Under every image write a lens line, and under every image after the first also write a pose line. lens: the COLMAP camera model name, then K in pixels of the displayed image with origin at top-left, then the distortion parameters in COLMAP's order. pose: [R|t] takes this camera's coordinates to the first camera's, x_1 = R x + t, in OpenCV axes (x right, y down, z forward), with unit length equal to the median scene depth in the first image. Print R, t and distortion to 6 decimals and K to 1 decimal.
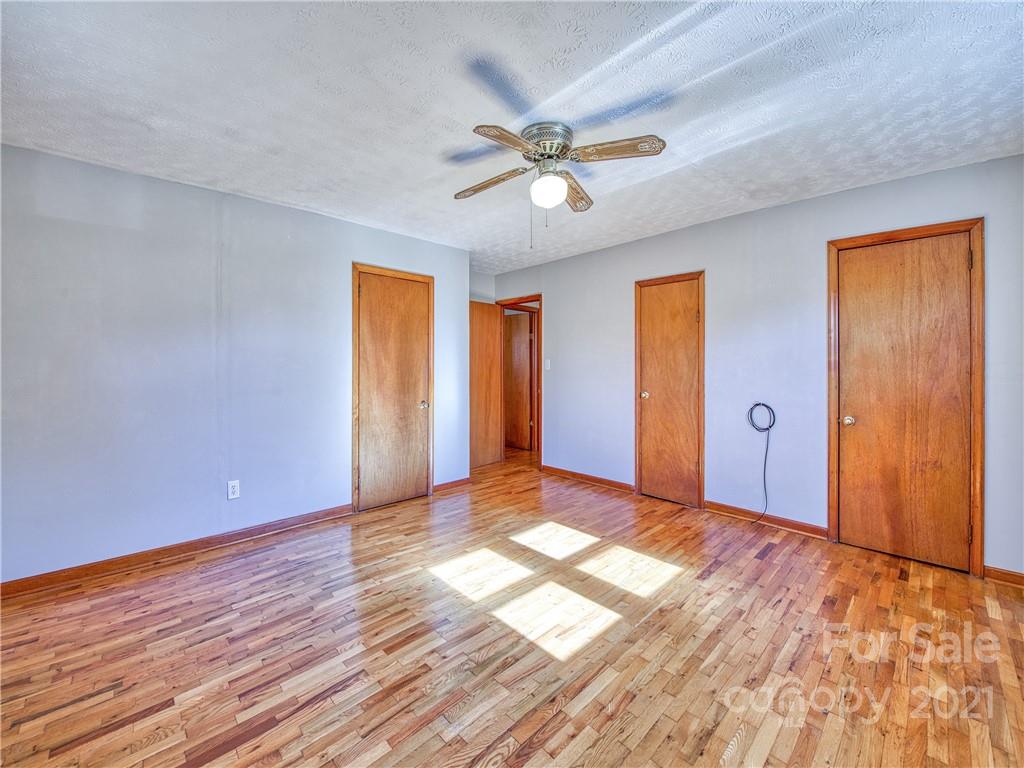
lens RADIAL K [[416.3, 0, 512.0], [0, 416.3, 384.0], [0, 0, 1]] dist [-0.016013, -0.000344]
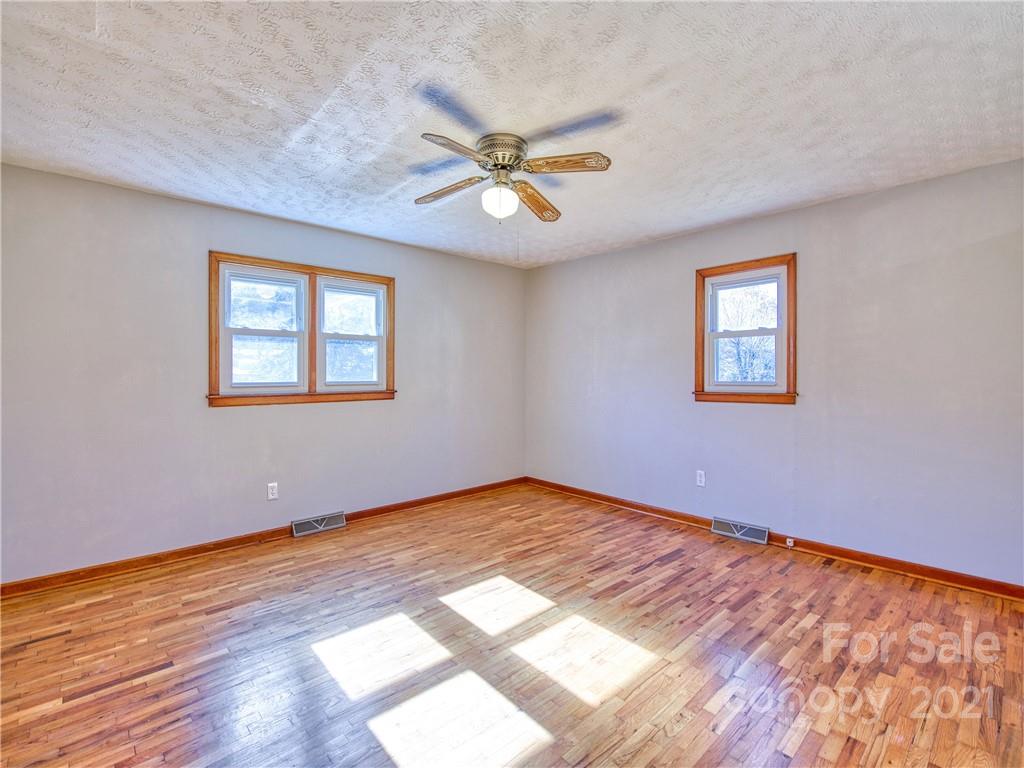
lens RADIAL K [[459.4, 0, 506.0], [0, 459.4, 380.4], [0, 0, 1]] dist [-0.000849, -0.000336]
pose [[-0.999359, -0.000312, 0.035787, 0.036937], [0.001745, 0.998349, 0.057420, -0.096852], [-0.035746, 0.057446, -0.997708, 2.140460]]
